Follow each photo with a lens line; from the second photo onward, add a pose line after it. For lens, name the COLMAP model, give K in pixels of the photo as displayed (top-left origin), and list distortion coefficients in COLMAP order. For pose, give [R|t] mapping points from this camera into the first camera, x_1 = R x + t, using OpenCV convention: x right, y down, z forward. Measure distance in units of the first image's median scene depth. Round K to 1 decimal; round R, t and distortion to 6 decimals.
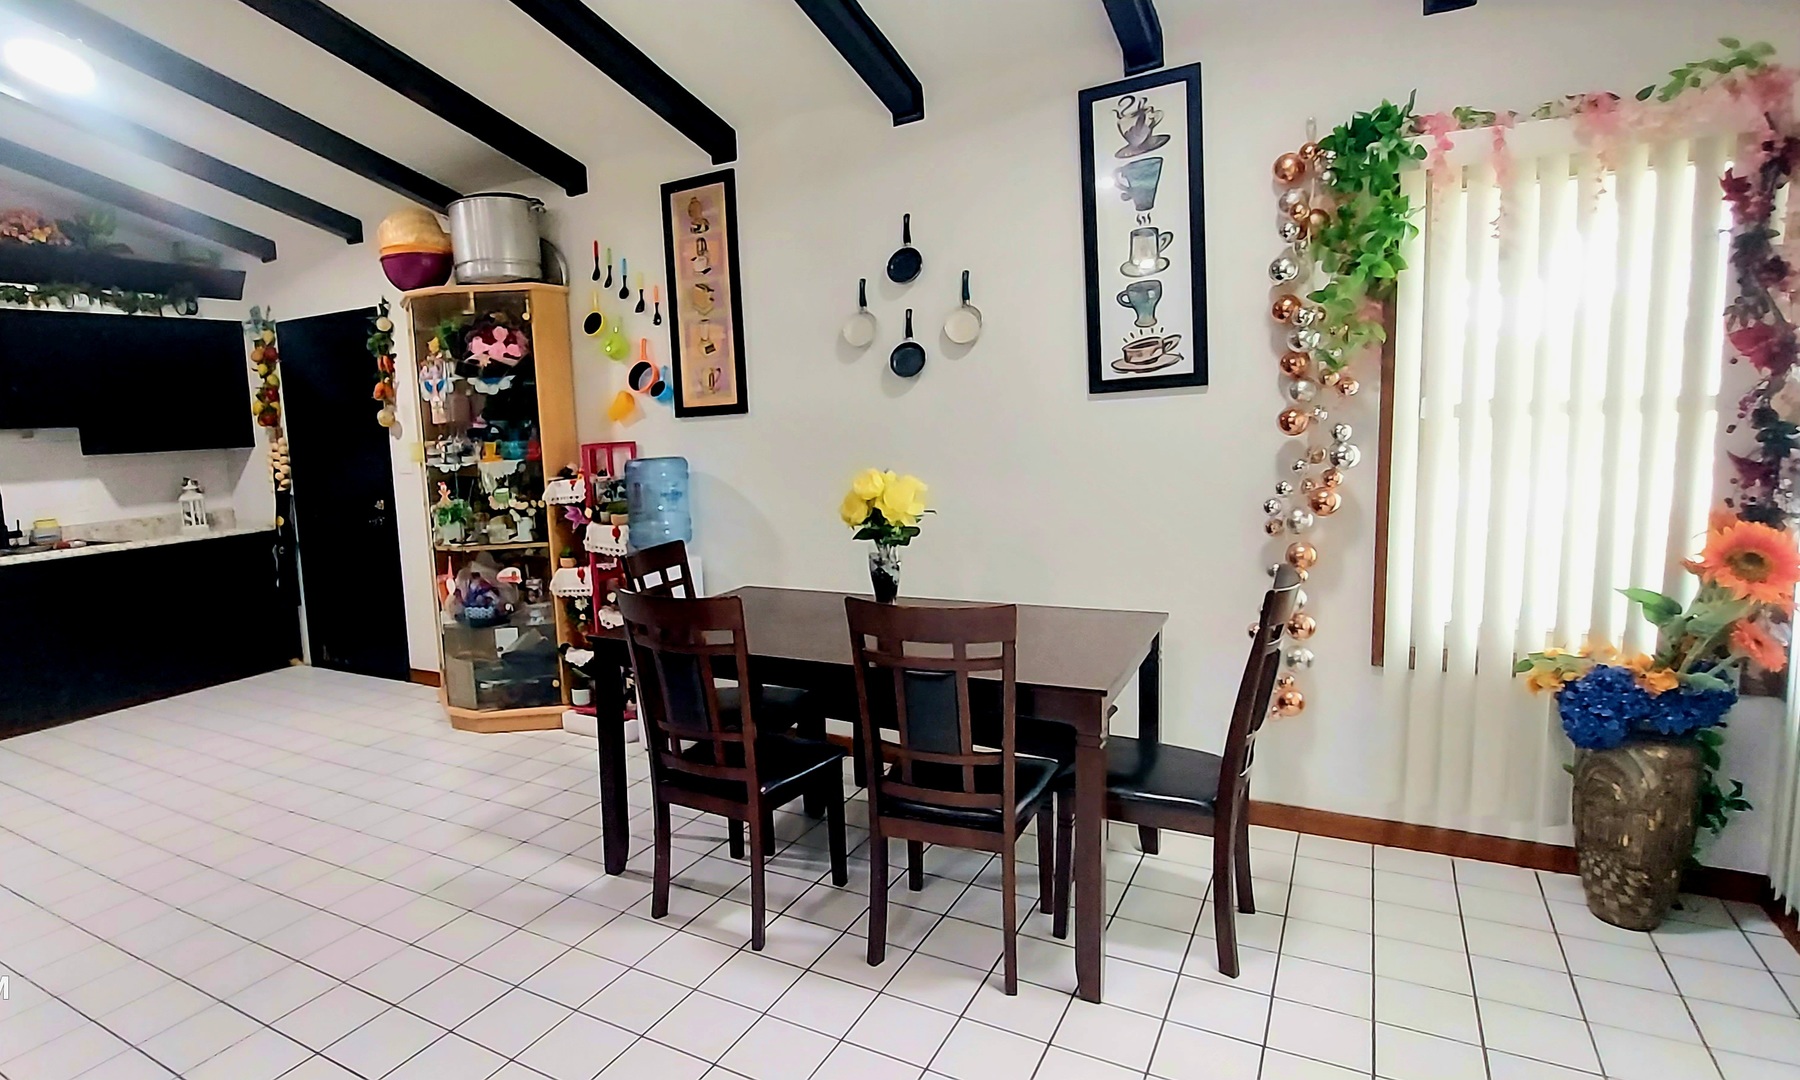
lens RADIAL K [[959.7, 0, 778.8], [0, 959.7, 538.5], [0, 0, 1]] dist [-0.016306, 0.000054]
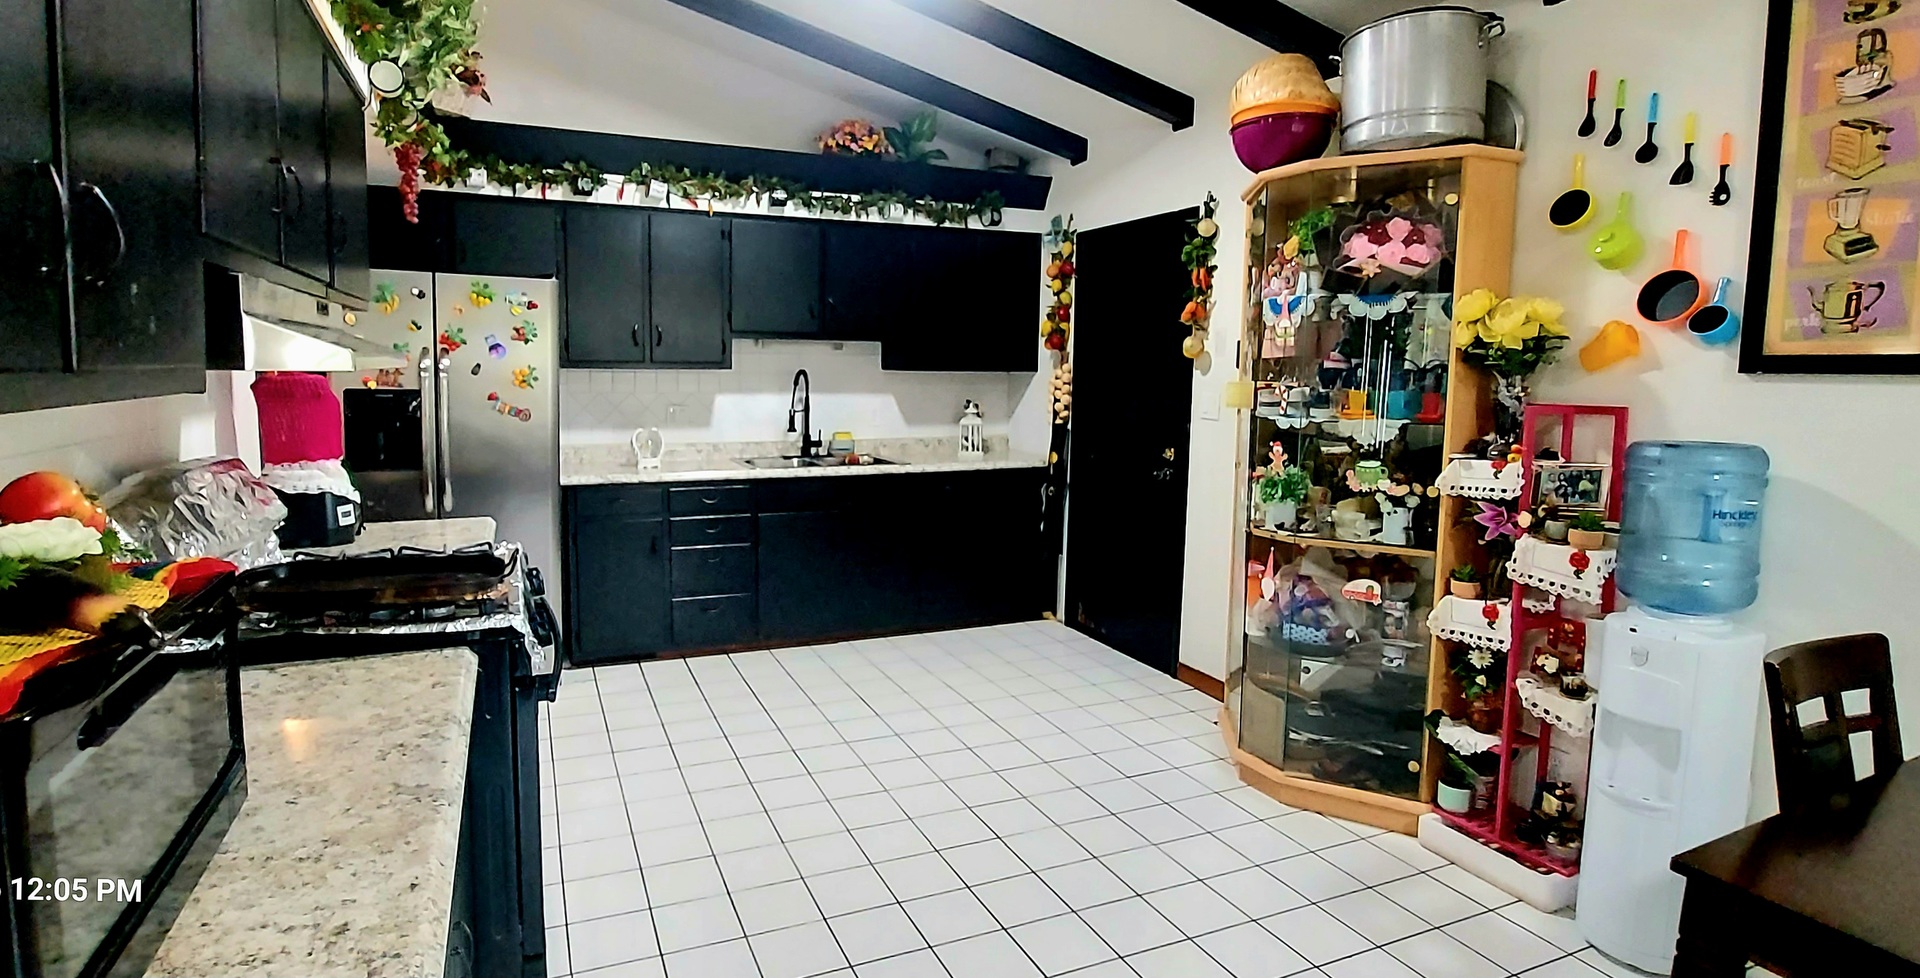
lens RADIAL K [[929.7, 0, 906.2], [0, 929.7, 460.5], [0, 0, 1]] dist [-0.012683, -0.001798]
pose [[0.807568, 0.115380, -0.578378, -0.160140], [-0.118915, 0.992391, 0.031934, -0.031639], [0.577662, 0.042989, 0.815143, 0.262063]]
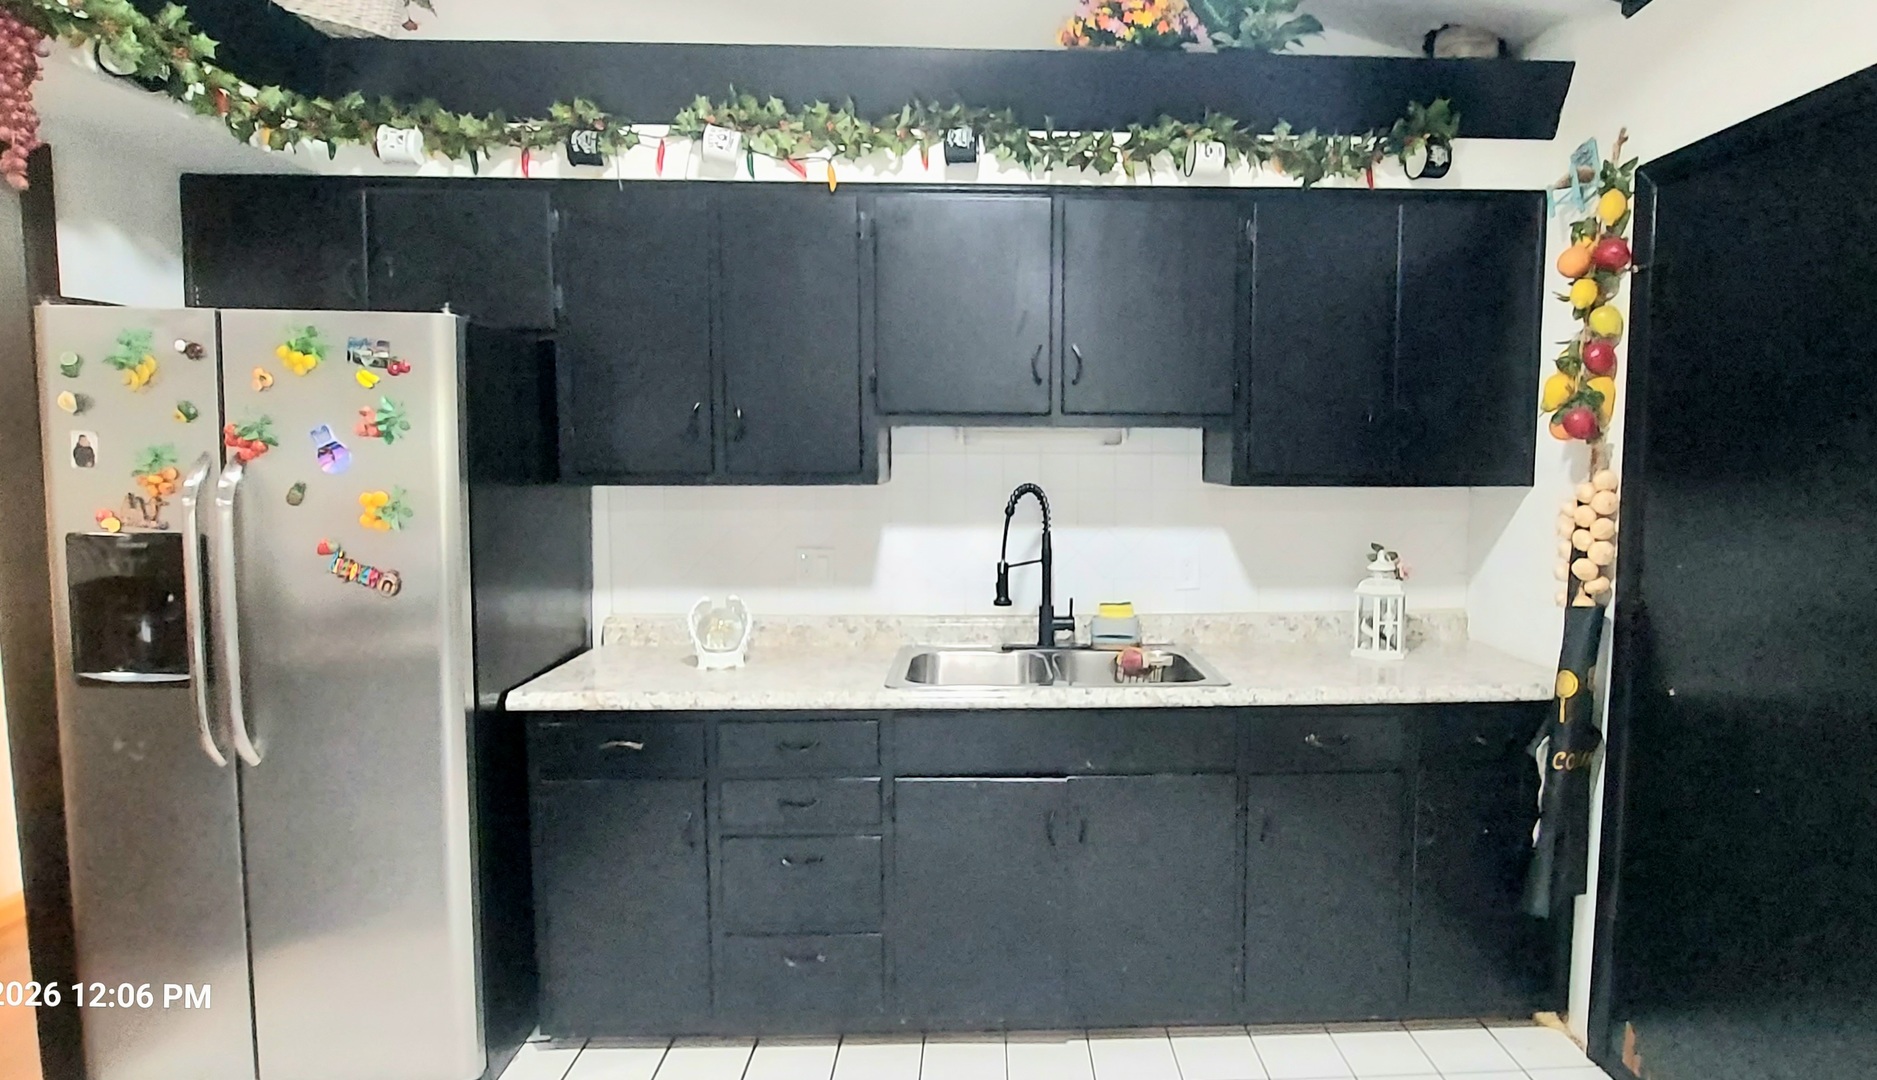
lens RADIAL K [[1004.5, 0, 1024.6], [0, 1004.5, 540.0], [0, 0, 1]] dist [-0.002900, -0.012710]
pose [[0.561595, 0.117689, -0.819000, -0.380726], [-0.128572, 0.990222, 0.054131, -0.083511], [0.817362, 0.074901, 0.571235, 0.694673]]
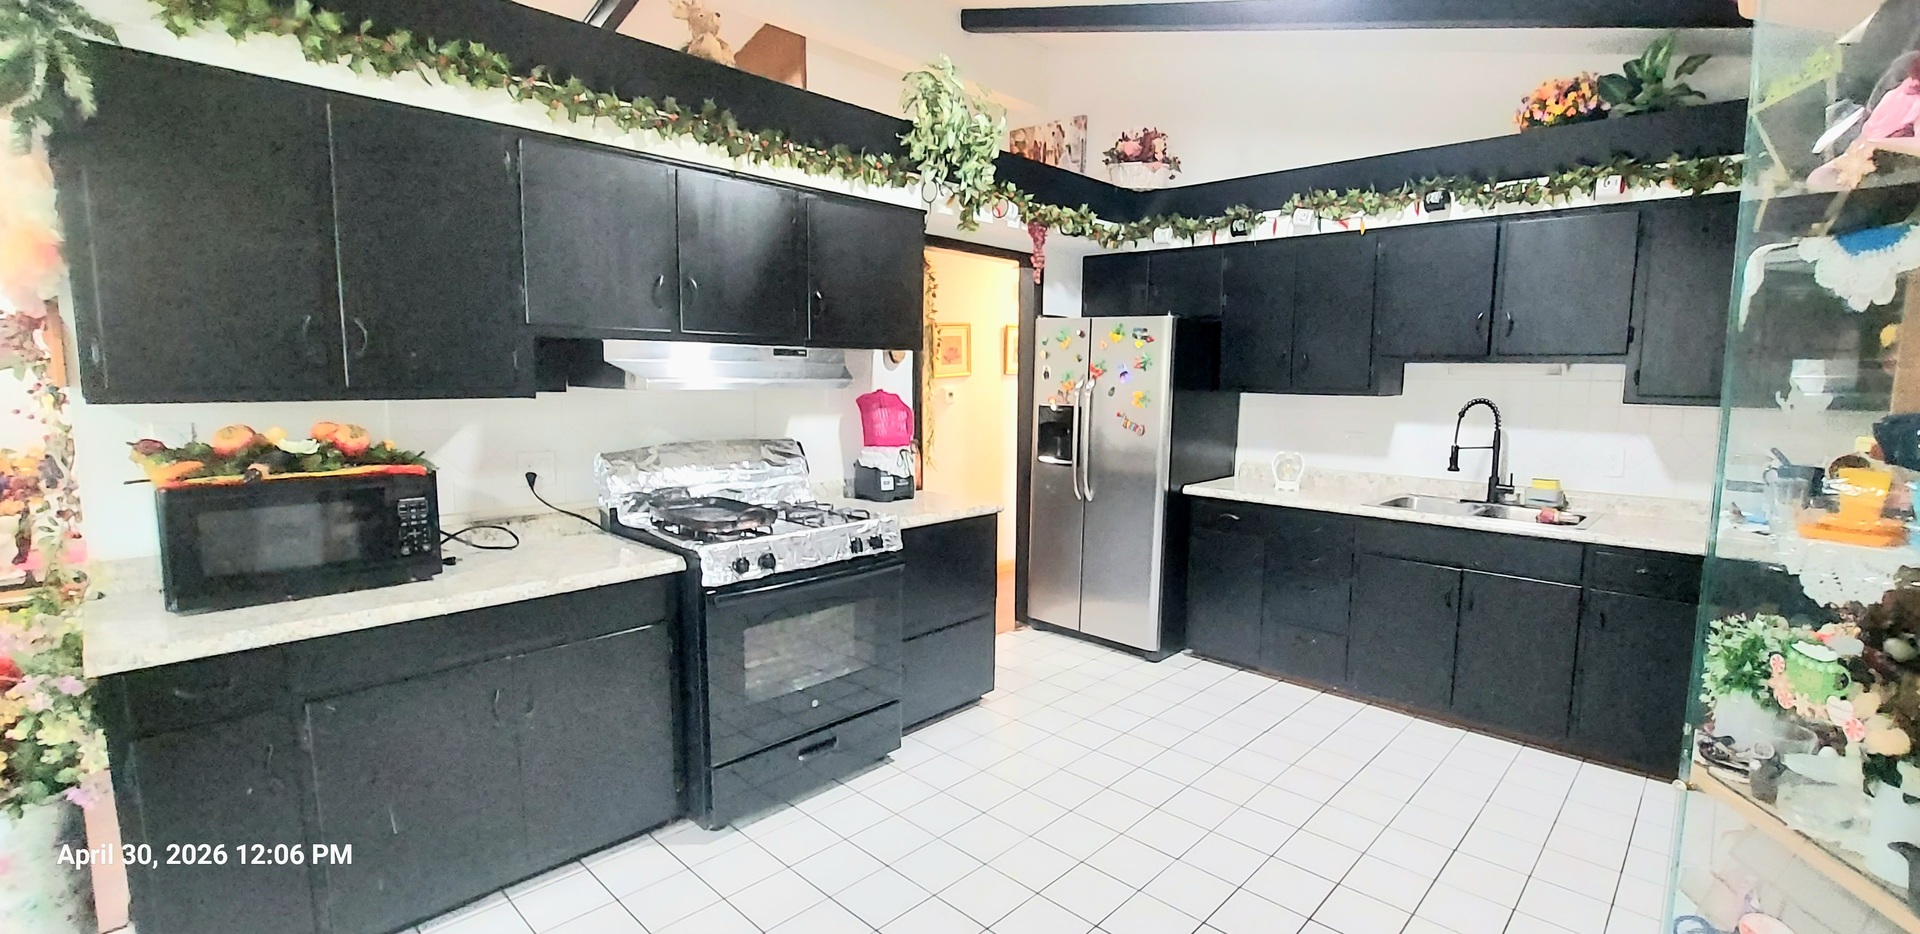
lens RADIAL K [[828.4, 0, 1004.9], [0, 828.4, 467.1], [0, 0, 1]] dist [-0.022240, -0.000667]
pose [[-0.188429, 0.153795, -0.969970, -0.028868], [-0.121458, 0.976430, 0.178414, -0.104267], [0.974547, 0.151429, -0.165308, 0.729533]]
